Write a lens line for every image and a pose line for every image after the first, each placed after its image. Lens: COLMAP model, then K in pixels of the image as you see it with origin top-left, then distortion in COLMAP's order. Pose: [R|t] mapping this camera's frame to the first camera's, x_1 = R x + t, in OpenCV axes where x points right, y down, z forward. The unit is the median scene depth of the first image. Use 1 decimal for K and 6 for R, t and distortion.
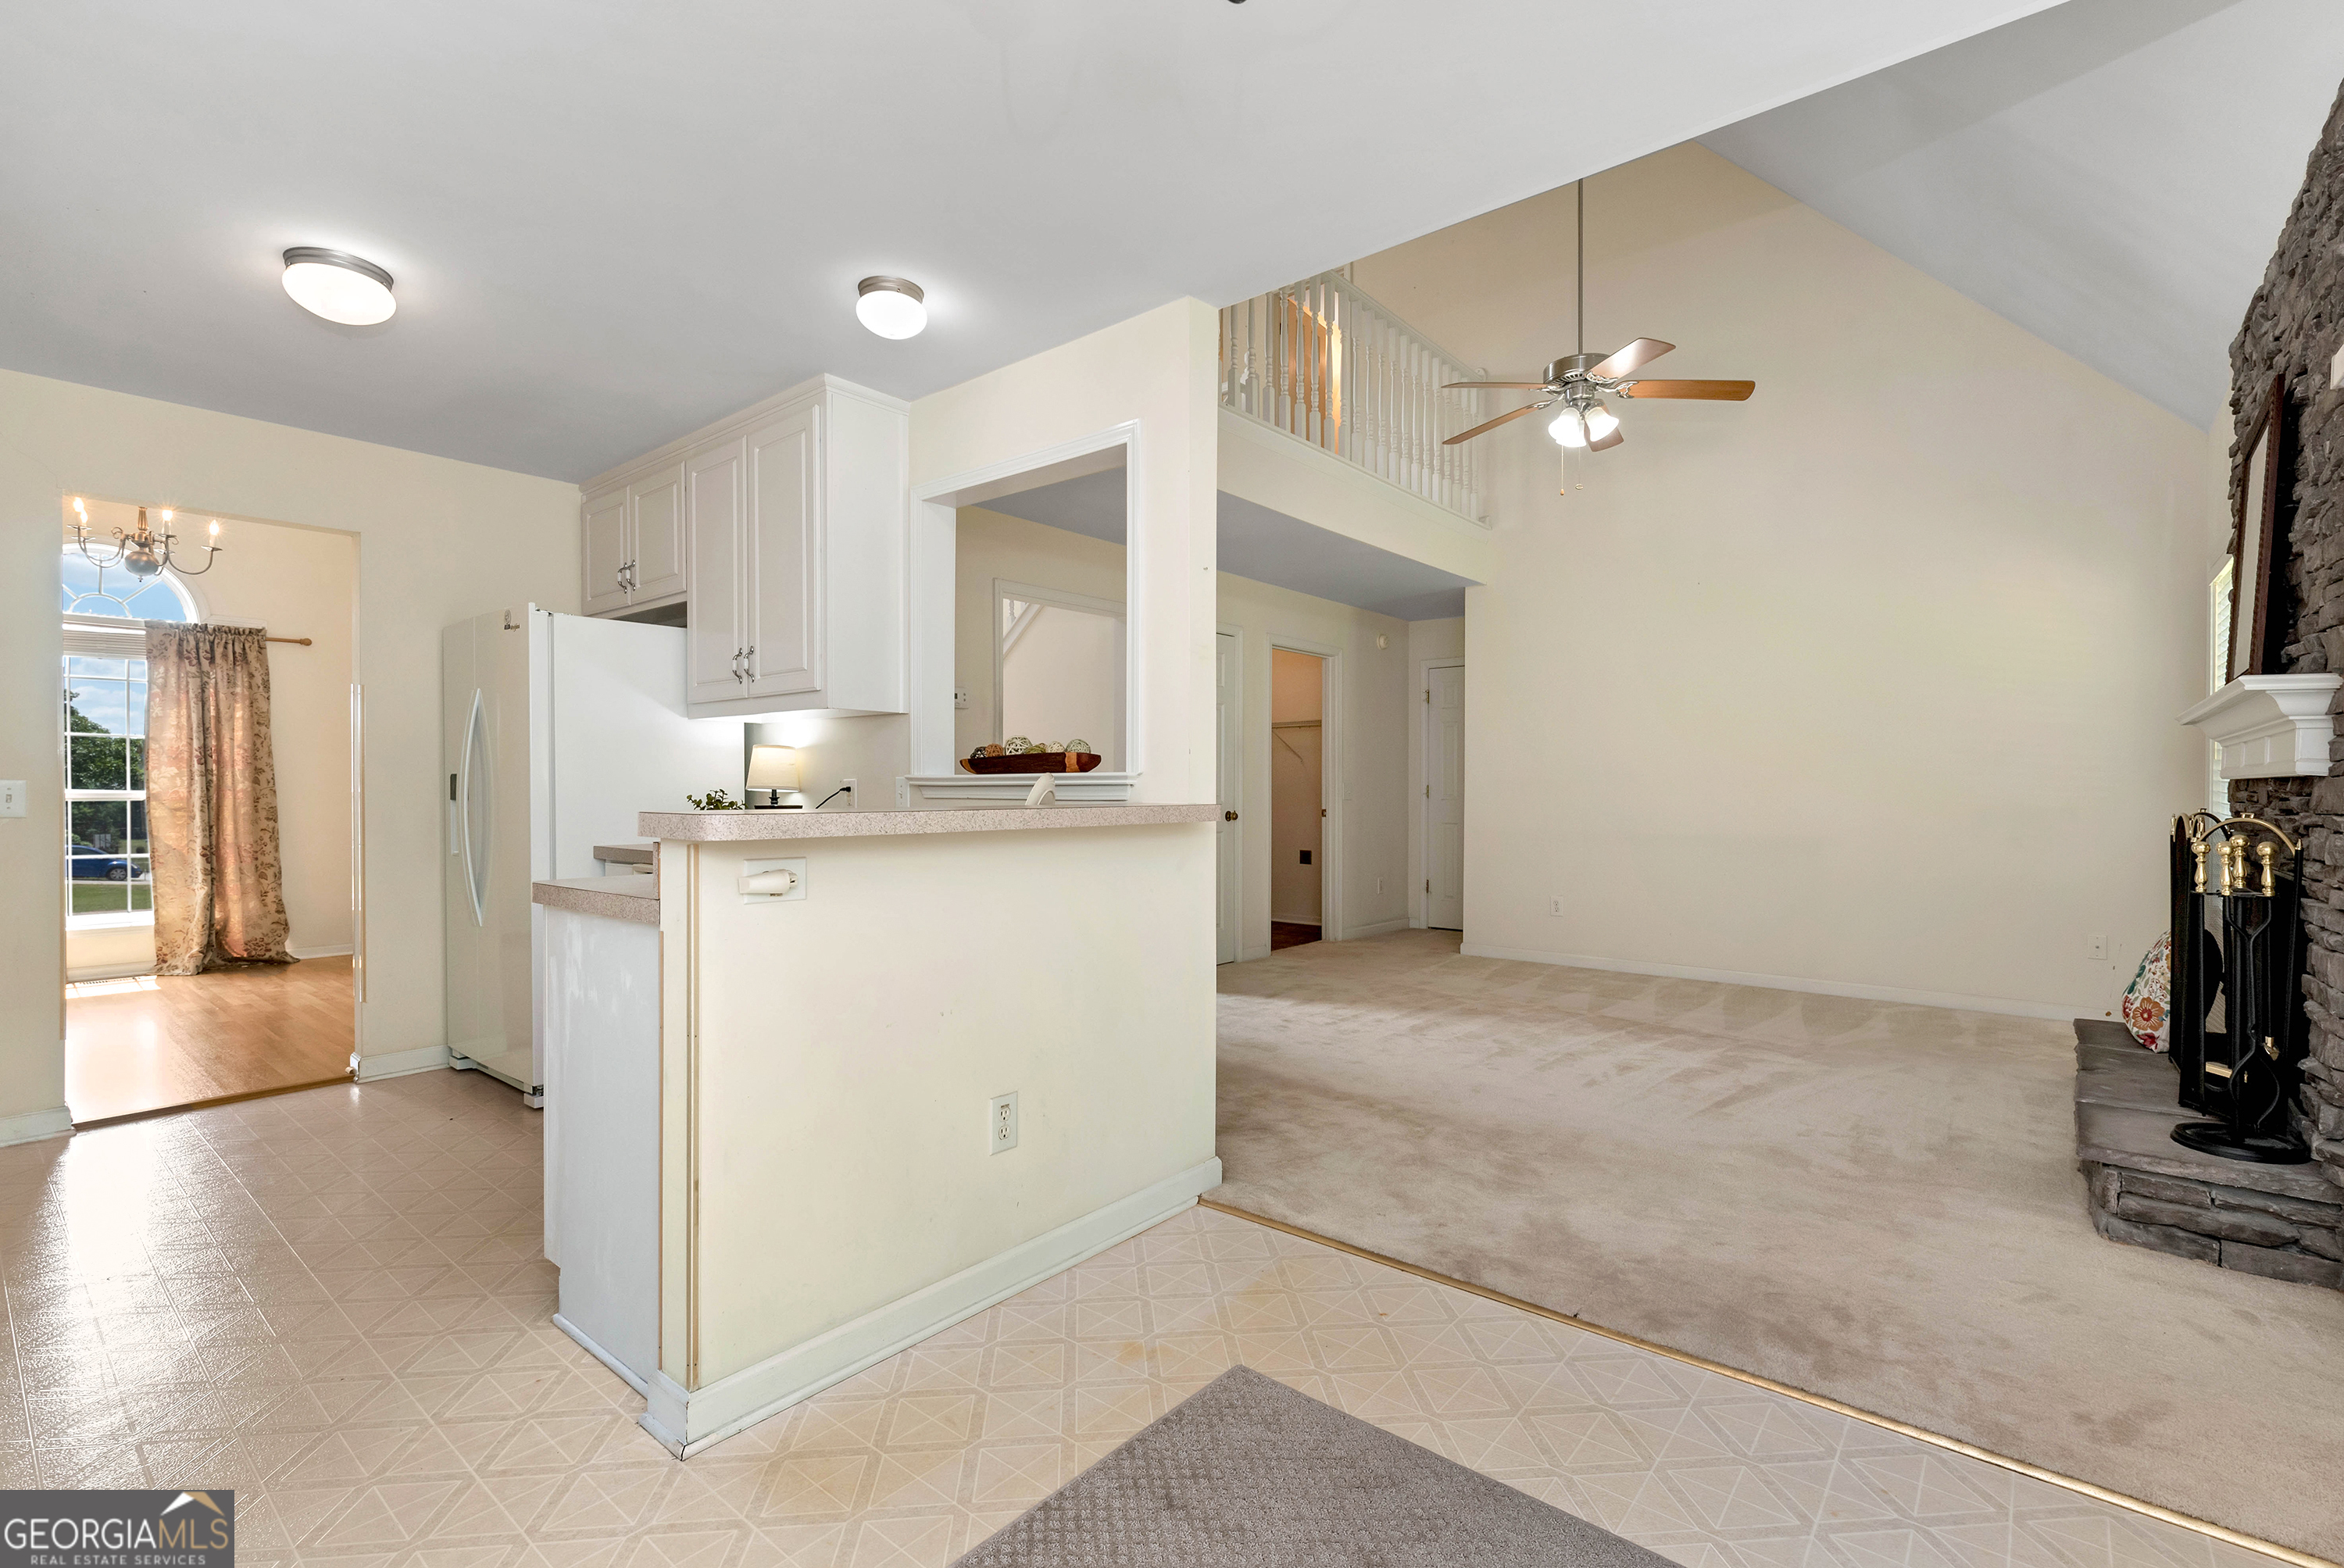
lens RADIAL K [[1045.8, 0, 1173.1], [0, 1045.8, 794.2], [0, 0, 1]] dist [0.001230, 0.000072]
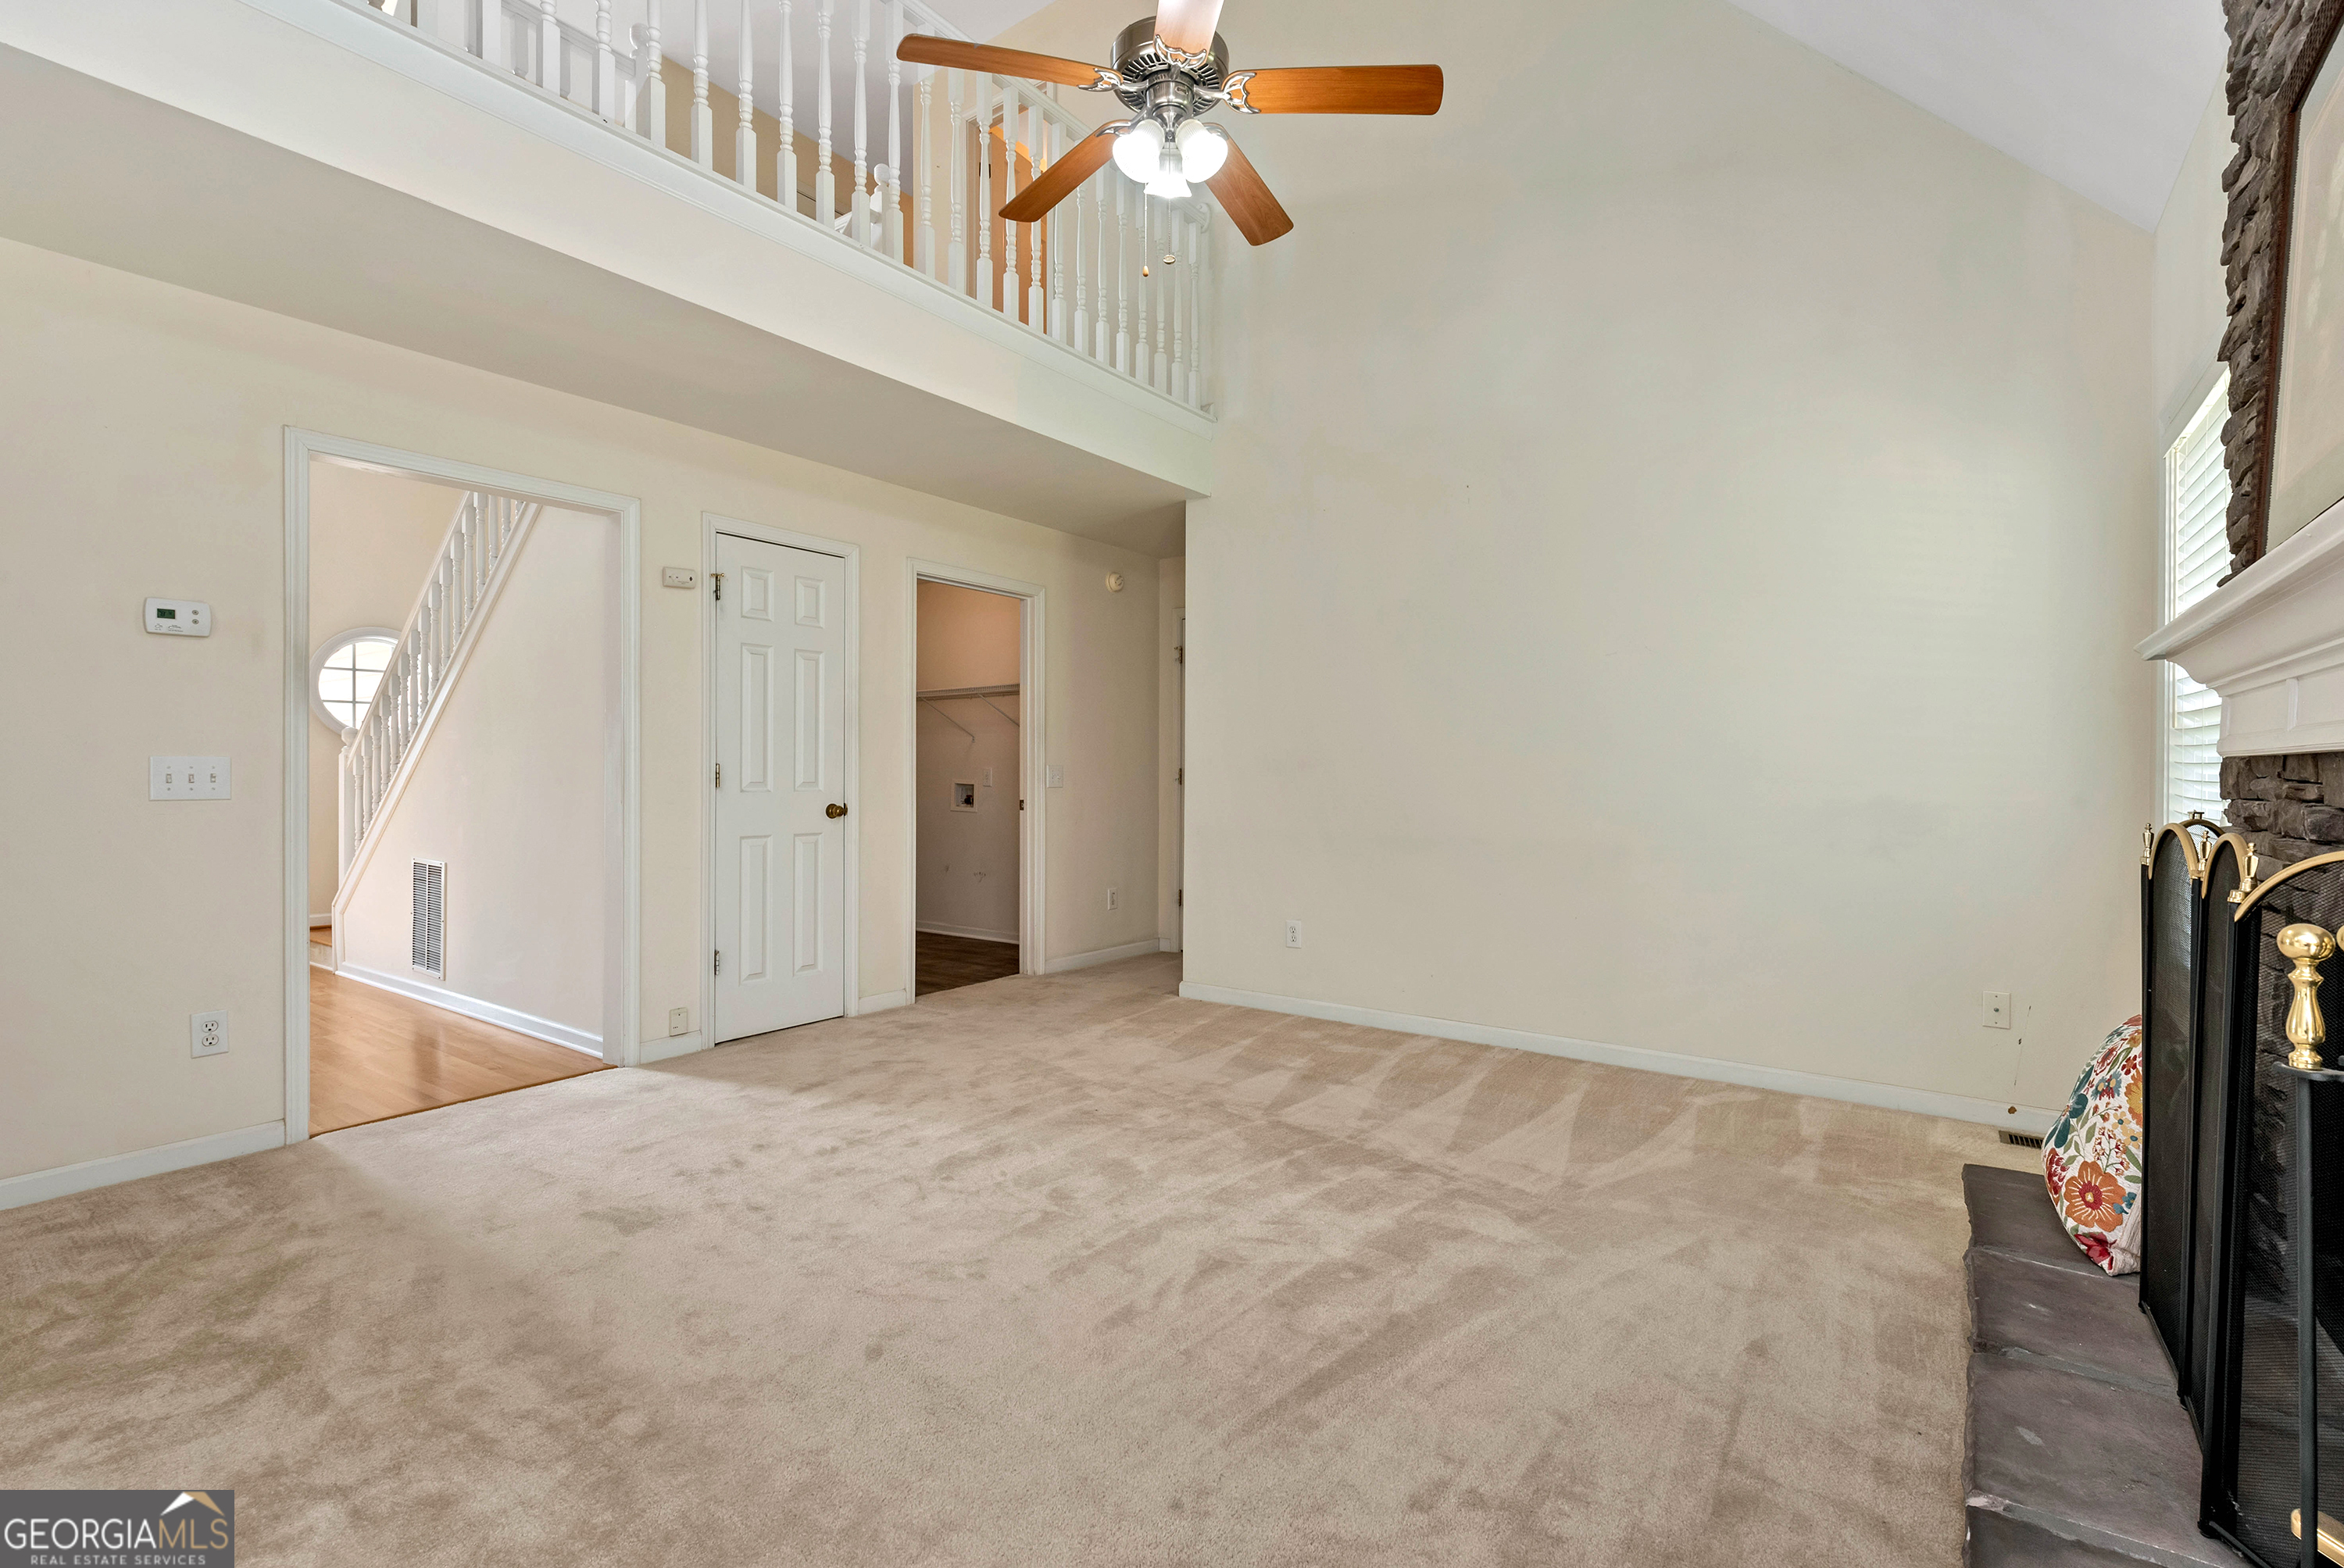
lens RADIAL K [[1057.1, 0, 1172.5], [0, 1057.1, 778.1], [0, 0, 1]] dist [0.001314, 0.000141]
pose [[0.997670, 0.001359, 0.068217, 0.374043], [-0.001324, 0.999999, -0.000552, -0.002027], [-0.068218, 0.000460, 0.997670, 0.434263]]
